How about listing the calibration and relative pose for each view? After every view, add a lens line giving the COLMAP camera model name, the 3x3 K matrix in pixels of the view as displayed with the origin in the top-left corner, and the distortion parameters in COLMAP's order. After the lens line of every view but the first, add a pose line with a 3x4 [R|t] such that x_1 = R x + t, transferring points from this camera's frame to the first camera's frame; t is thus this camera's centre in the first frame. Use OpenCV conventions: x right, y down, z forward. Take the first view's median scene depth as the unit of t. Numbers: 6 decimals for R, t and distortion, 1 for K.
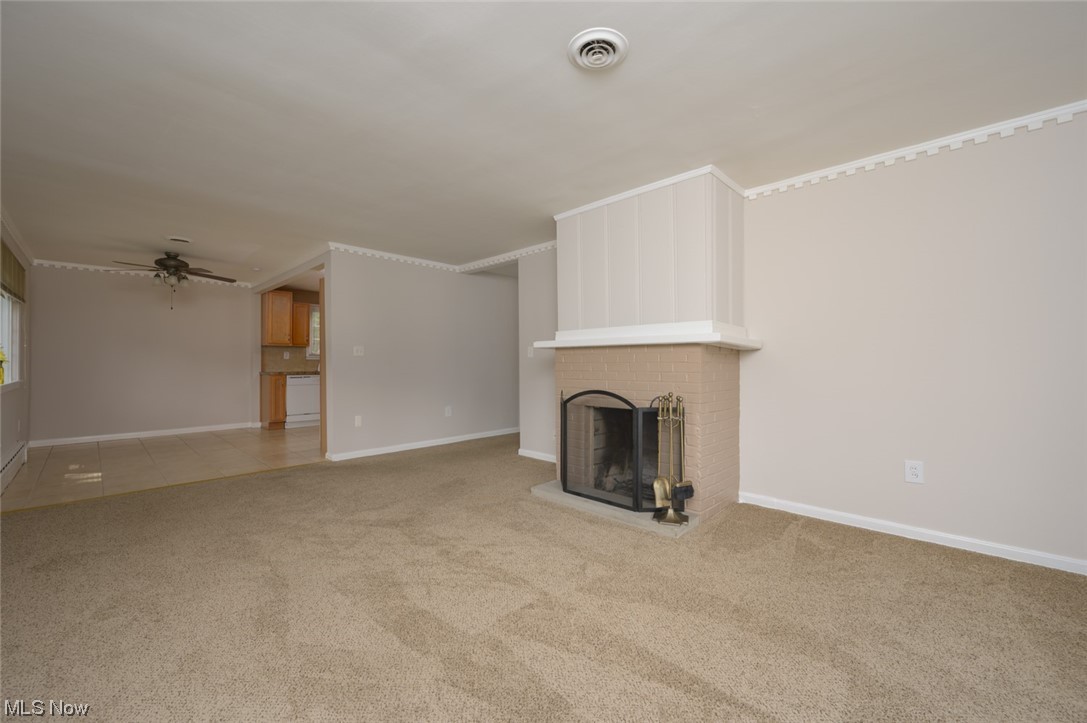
lens RADIAL K [[438.2, 0, 550.1], [0, 438.2, 360.7], [0, 0, 1]] dist [-0.000597, 0.000131]
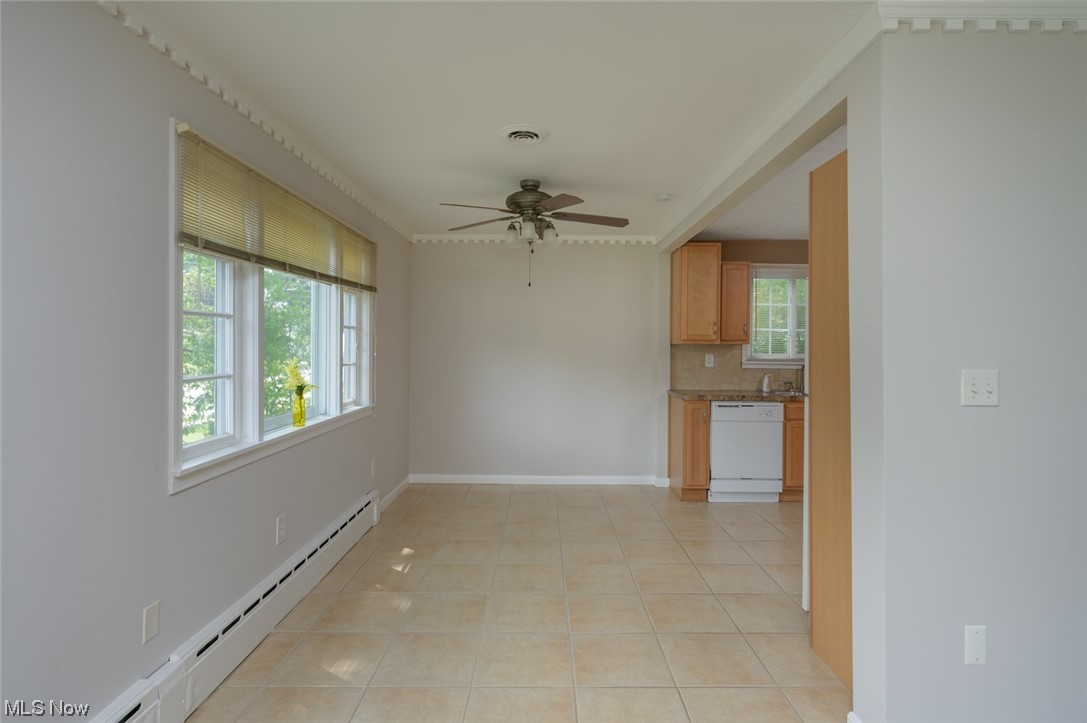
lens RADIAL K [[547.8, 0, 548.3], [0, 547.8, 352.8], [0, 0, 1]] dist [-0.003553, -0.000222]
pose [[0.697727, 0.012608, -0.716252, -0.269880], [-0.002745, 0.999885, 0.014926, -0.033976], [0.716358, -0.008448, 0.697682, 0.404220]]
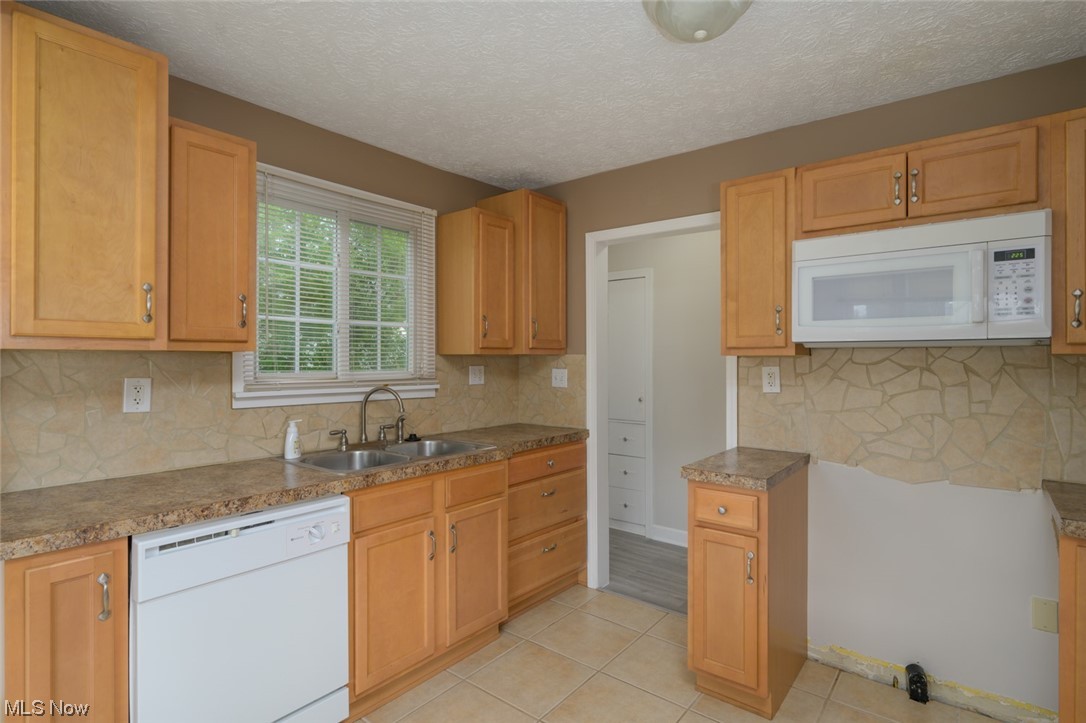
lens RADIAL K [[547.3, 0, 548.0], [0, 547.3, 359.0], [0, 0, 1]] dist [-0.003553, -0.000222]
pose [[0.995771, 0.004211, 0.091772, -0.471118], [-0.005270, 0.999922, 0.011295, -0.034965], [-0.091717, -0.011731, 0.995716, 0.790737]]
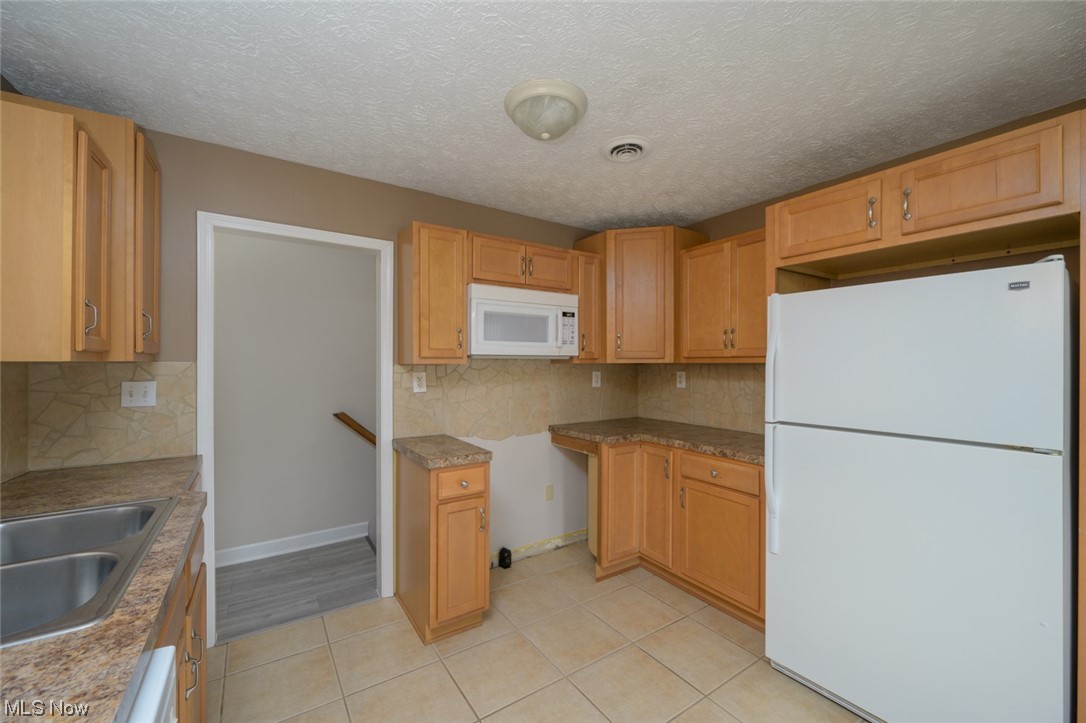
lens RADIAL K [[428.9, 0, 544.0], [0, 428.9, 364.0], [0, 0, 1]] dist [-0.000201, -0.000004]
pose [[0.216410, 0.004119, 0.976294, -0.947636], [-0.009622, 0.999952, -0.002086, -0.032056], [-0.976255, -0.008942, 0.216439, 1.289596]]
